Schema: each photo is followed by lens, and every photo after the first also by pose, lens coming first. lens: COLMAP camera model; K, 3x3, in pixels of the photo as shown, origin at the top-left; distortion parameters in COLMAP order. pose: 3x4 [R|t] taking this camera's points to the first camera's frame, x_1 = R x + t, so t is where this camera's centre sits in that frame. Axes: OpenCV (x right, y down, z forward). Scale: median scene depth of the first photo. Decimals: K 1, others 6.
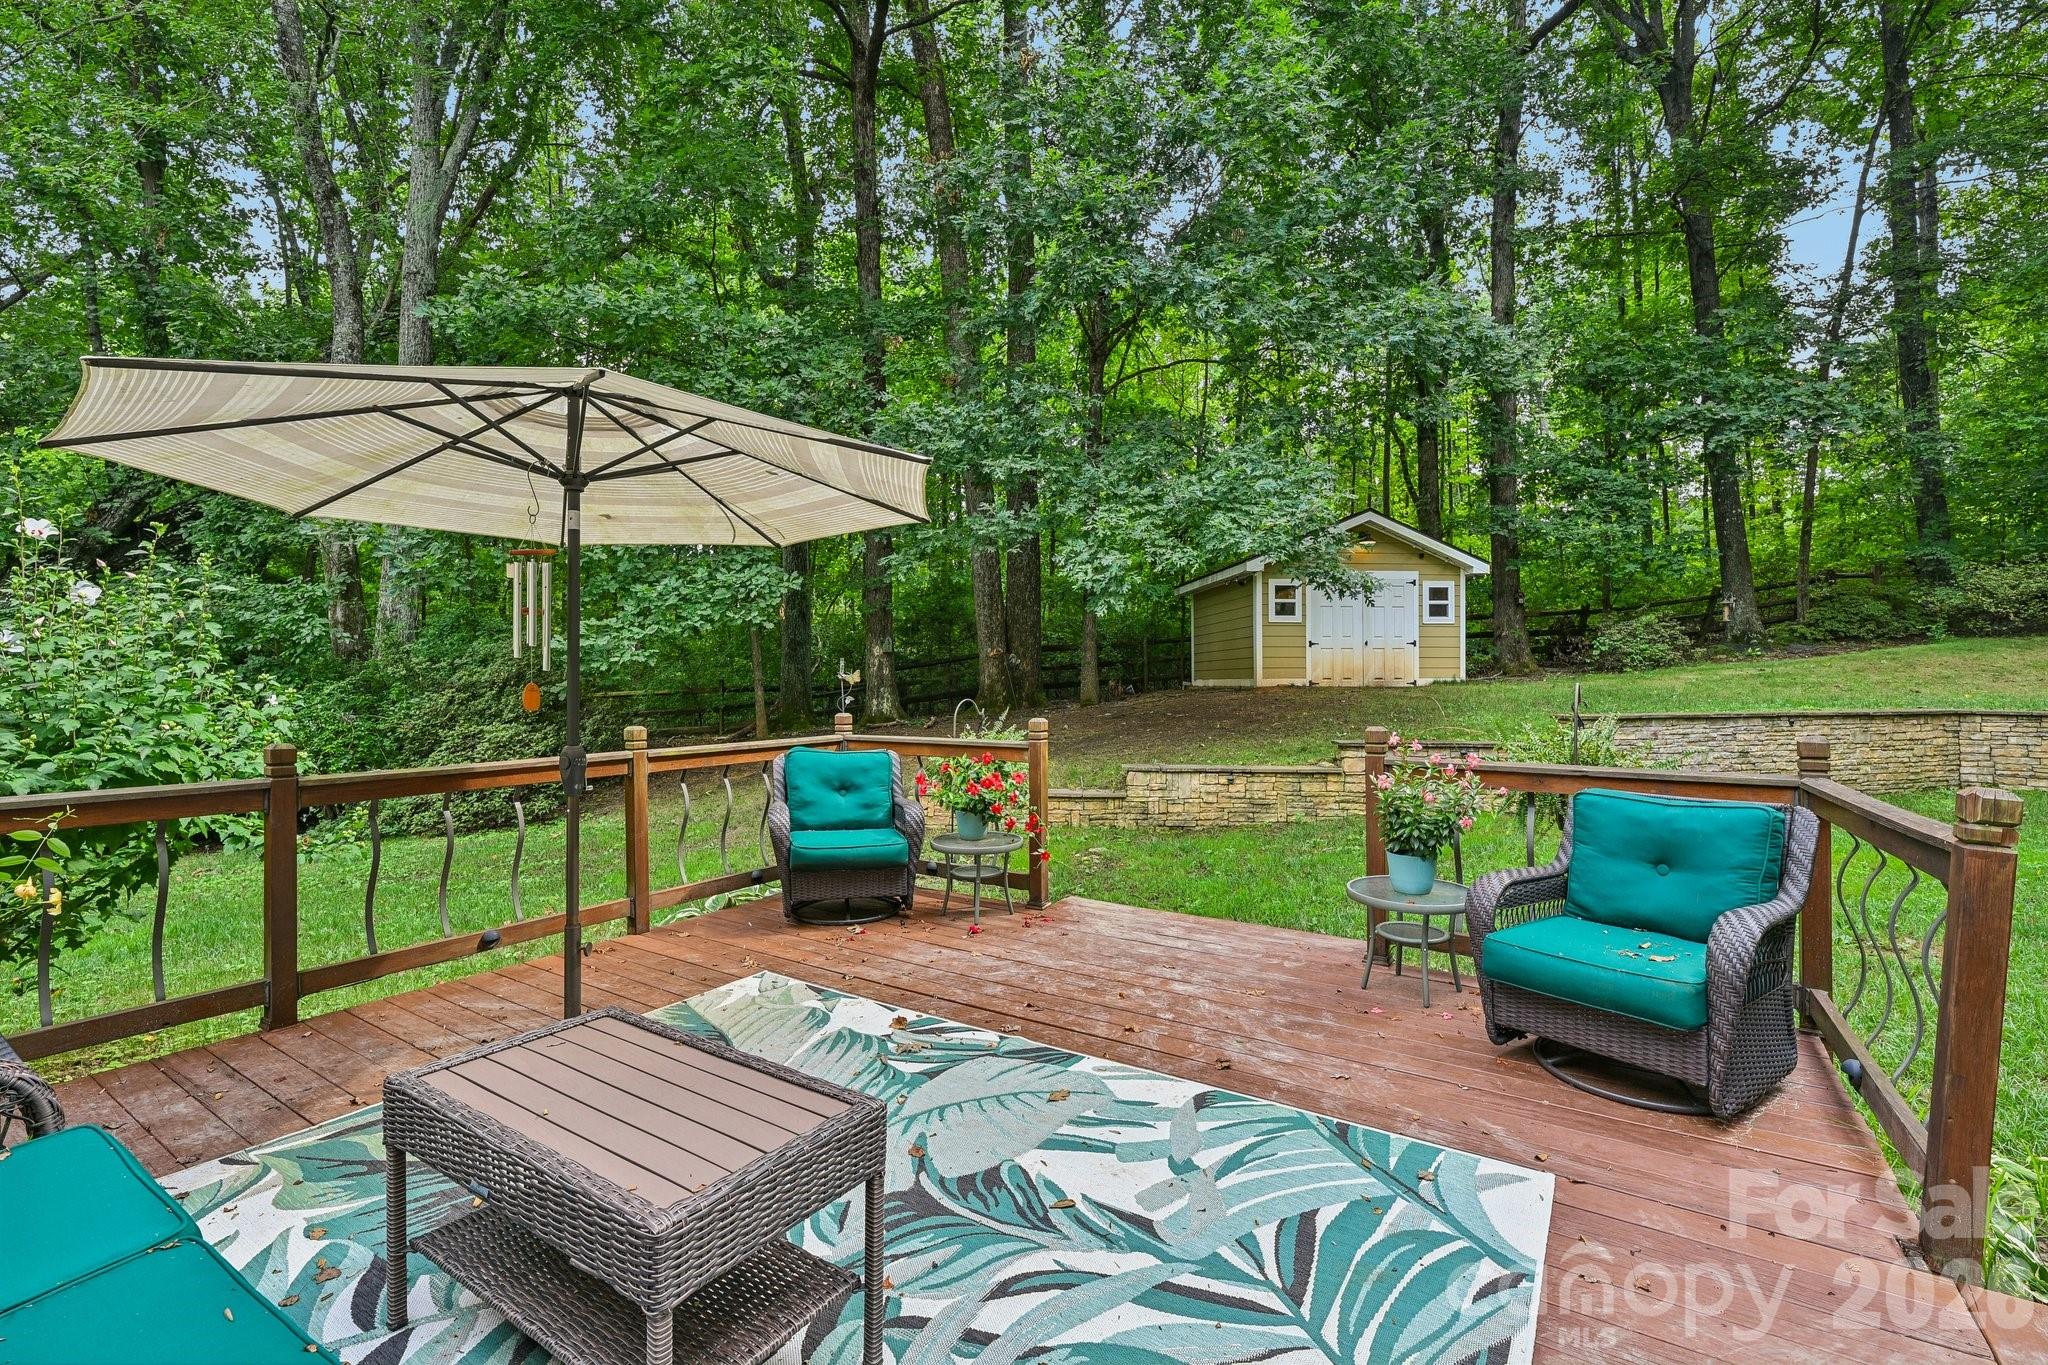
lens RADIAL K [[902.0, 0, 1017.4], [0, 902.0, 685.5], [0, 0, 1]] dist [0.004356, -0.000500]
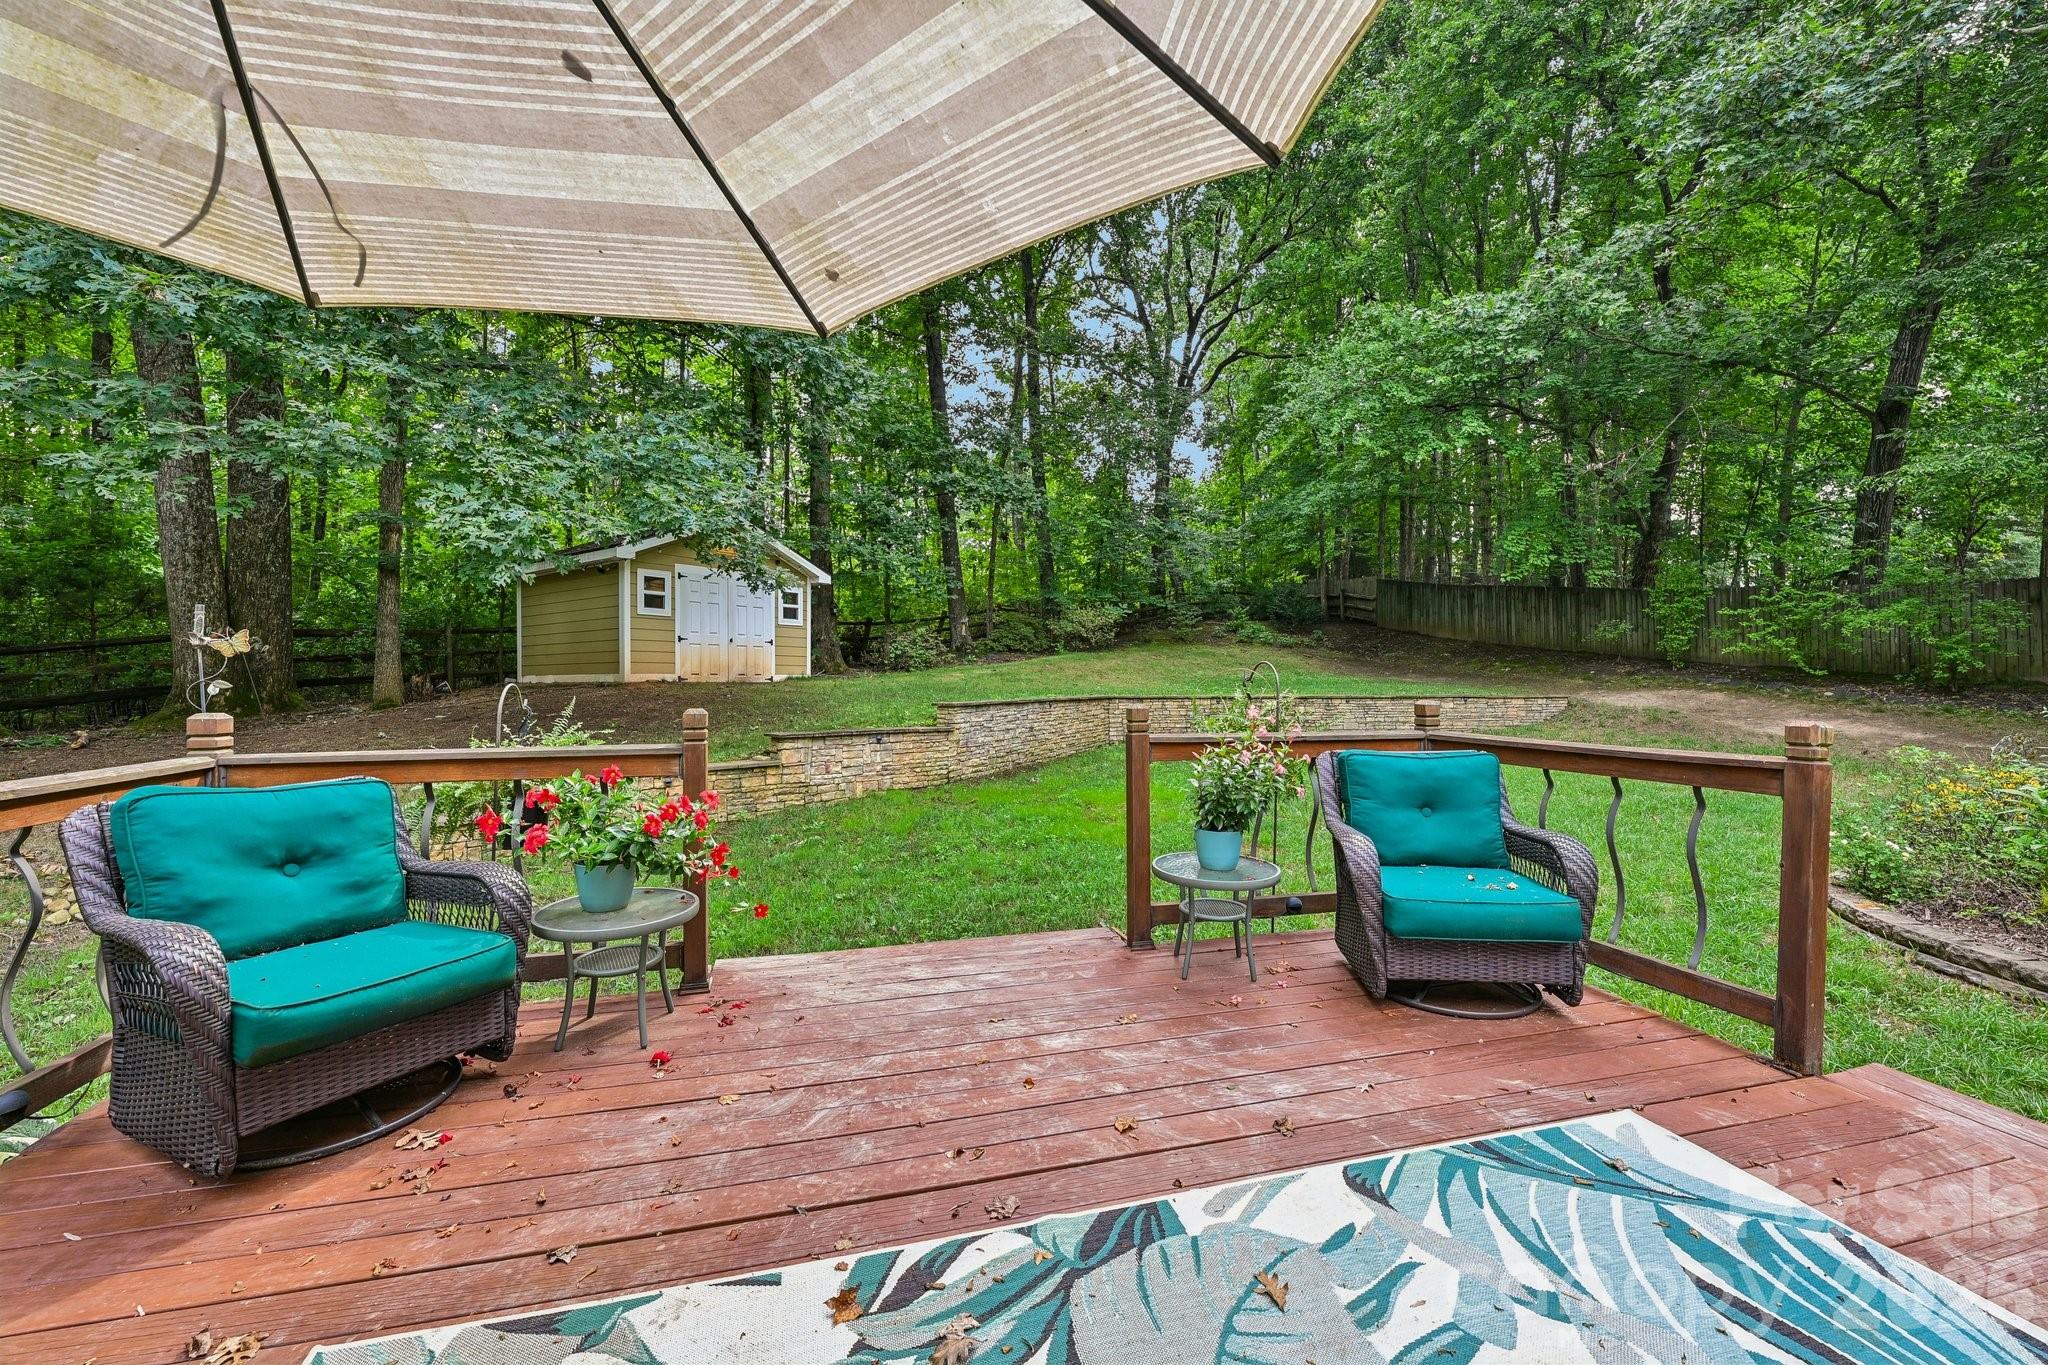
lens RADIAL K [[808.0, 0, 1017.7], [0, 808.0, 681.3], [0, 0, 1]] dist [-0.000196, 0.000276]
pose [[0.662173, 0.000914, 0.749350, -0.133996], [0.004911, 0.999972, -0.005560, 0.010312], [-0.749335, 0.007362, 0.662151, 0.208588]]
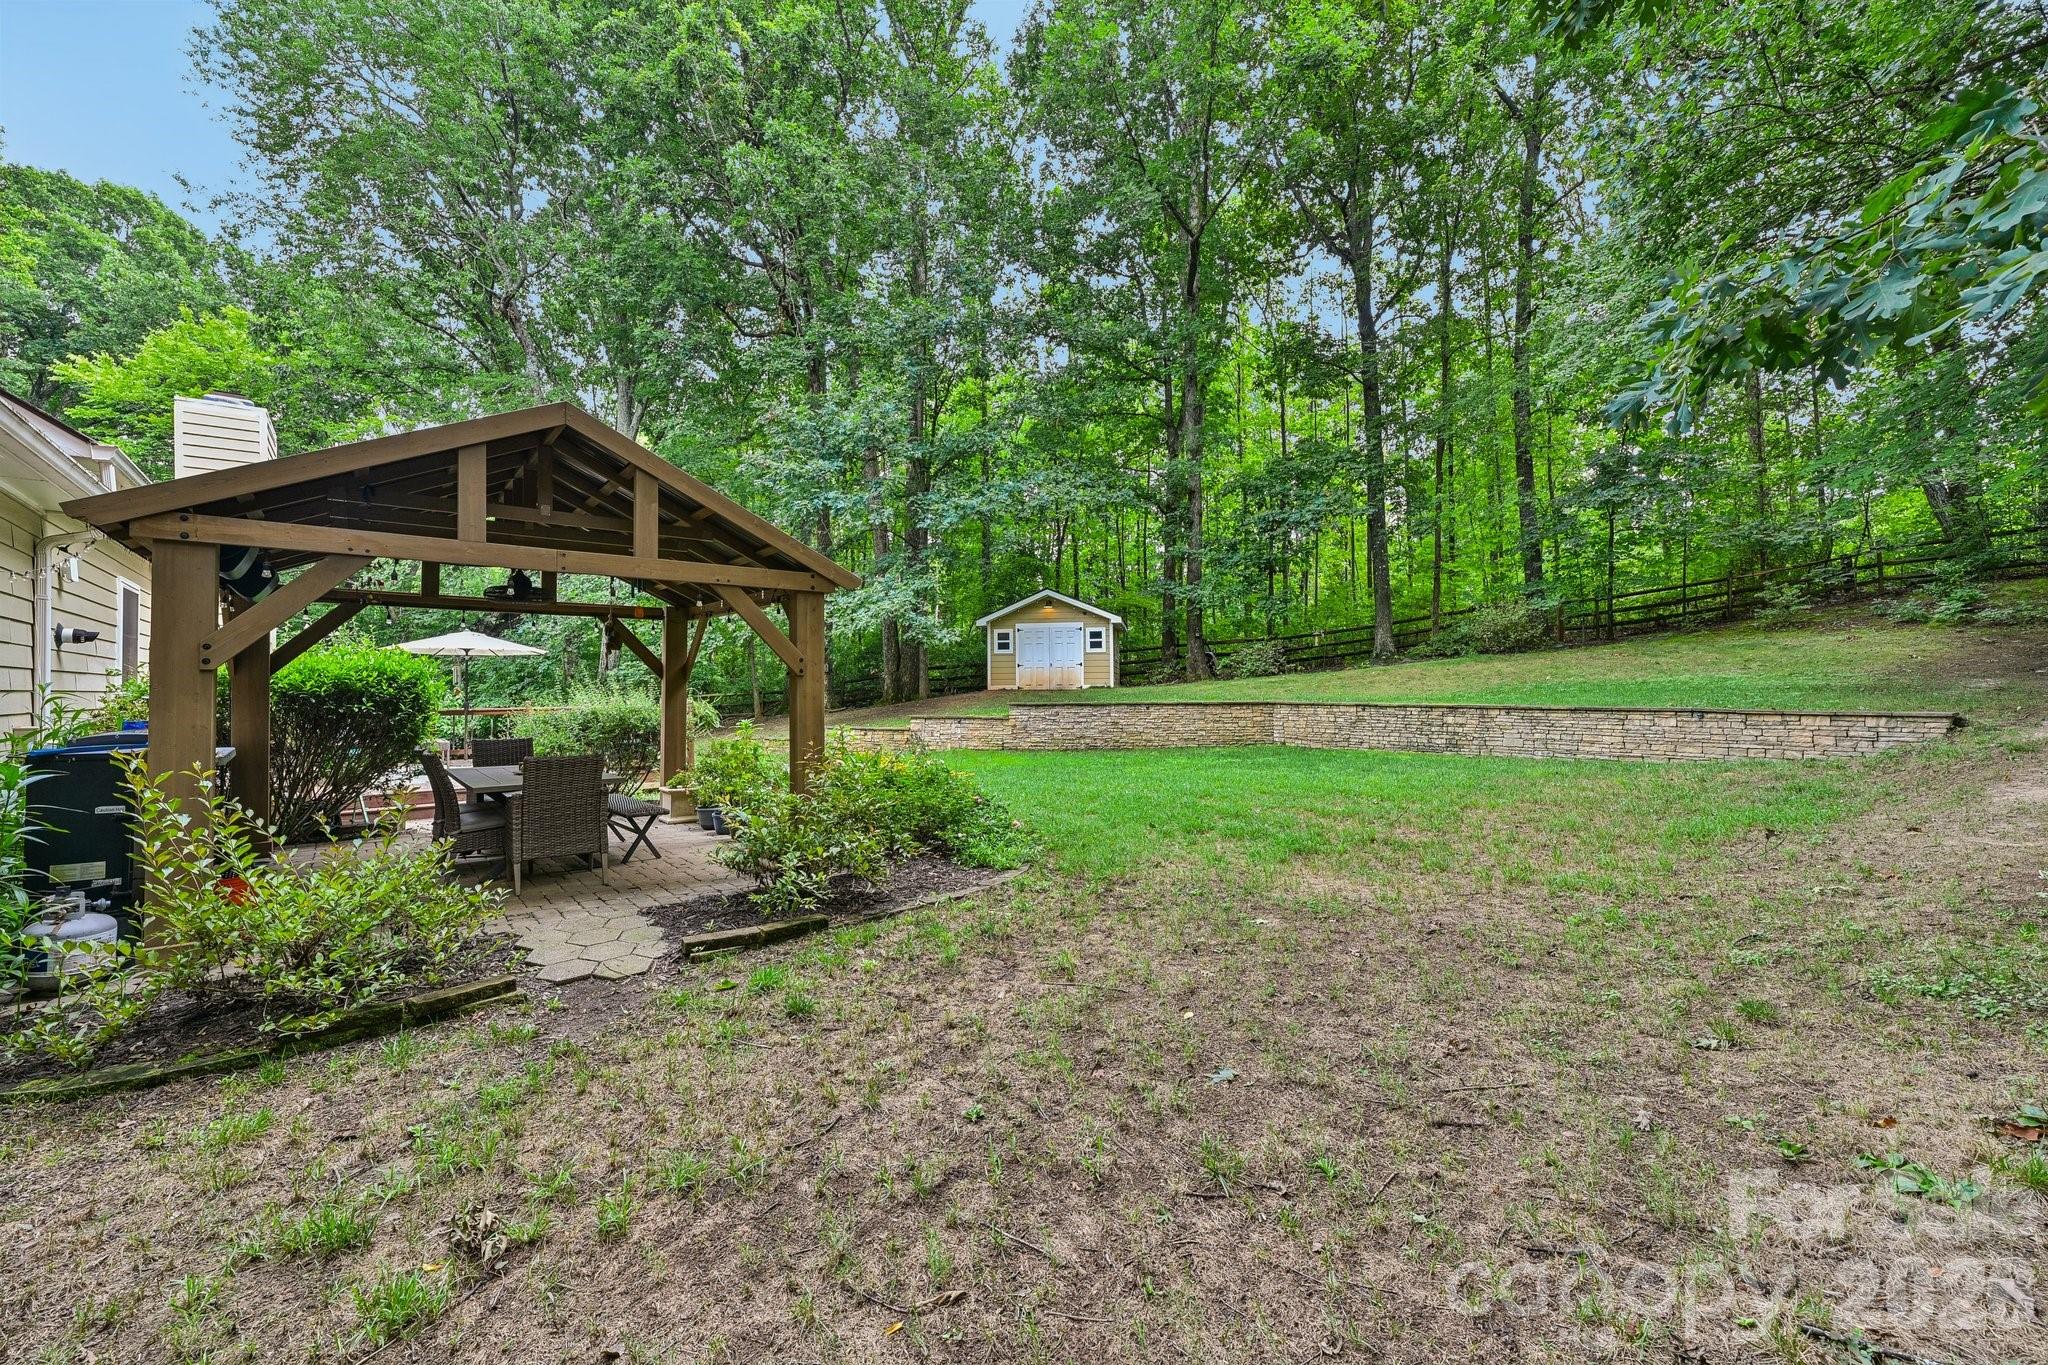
lens RADIAL K [[808.0, 0, 1013.0], [0, 808.0, 681.6], [0, 0, 1]] dist [-0.000196, 0.000276]
pose [[0.958611, -0.006936, -0.284634, 1.122660], [0.003507, 0.999915, -0.012556, 0.007056], [0.284697, 0.011038, 0.958554, -0.751946]]
